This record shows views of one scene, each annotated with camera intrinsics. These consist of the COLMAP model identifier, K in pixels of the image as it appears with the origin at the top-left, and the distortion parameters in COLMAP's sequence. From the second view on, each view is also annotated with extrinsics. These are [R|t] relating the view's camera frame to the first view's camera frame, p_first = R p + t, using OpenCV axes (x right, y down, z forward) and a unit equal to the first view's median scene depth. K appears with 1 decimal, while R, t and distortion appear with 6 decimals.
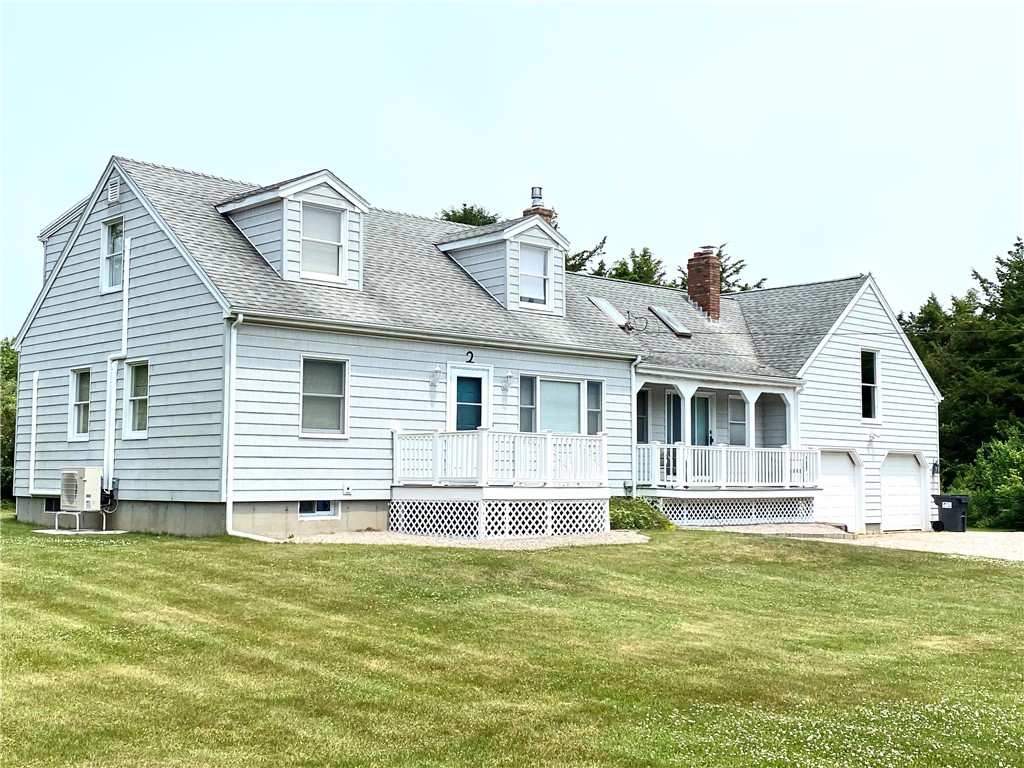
lens RADIAL K [[1242.6, 0, 510.3], [0, 1242.6, 383.5], [0, 0, 1]] dist [0.005537, 0.000000]
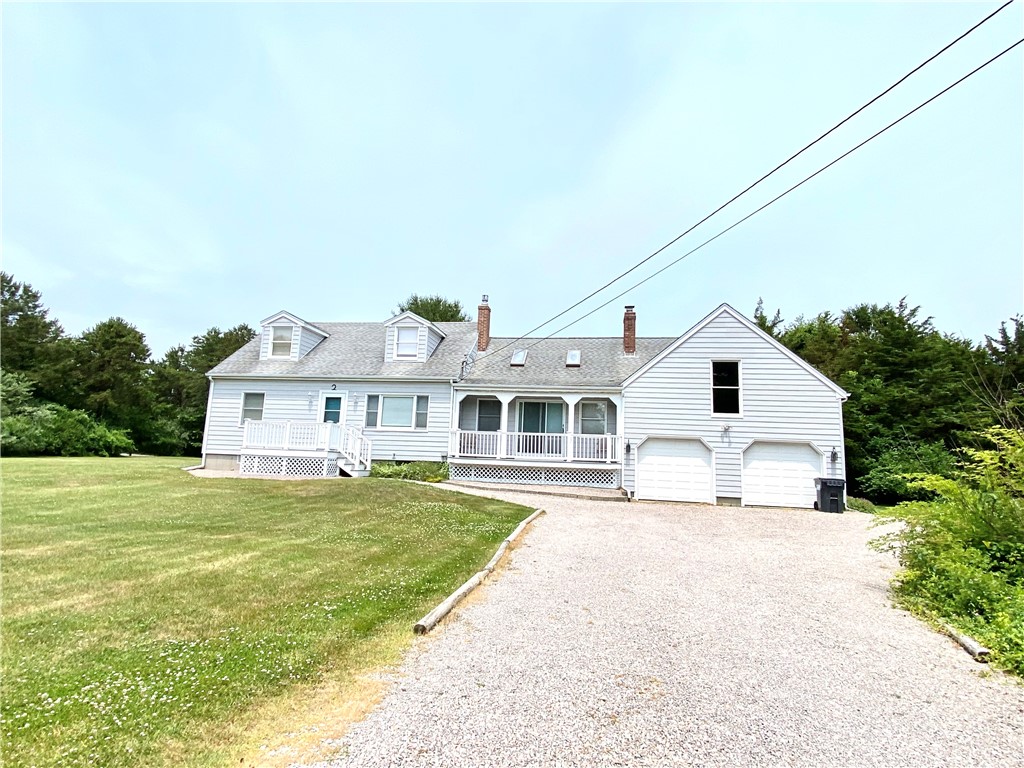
lens RADIAL K [[534.2, 0, 514.1], [0, 534.2, 380.9], [0, 0, 1]] dist [0.024031, -0.000082]
pose [[0.613810, -0.089915, -0.784317, 0.845163], [0.025485, 0.995232, -0.094150, 0.058936], [0.789043, 0.037802, 0.613174, 0.701228]]
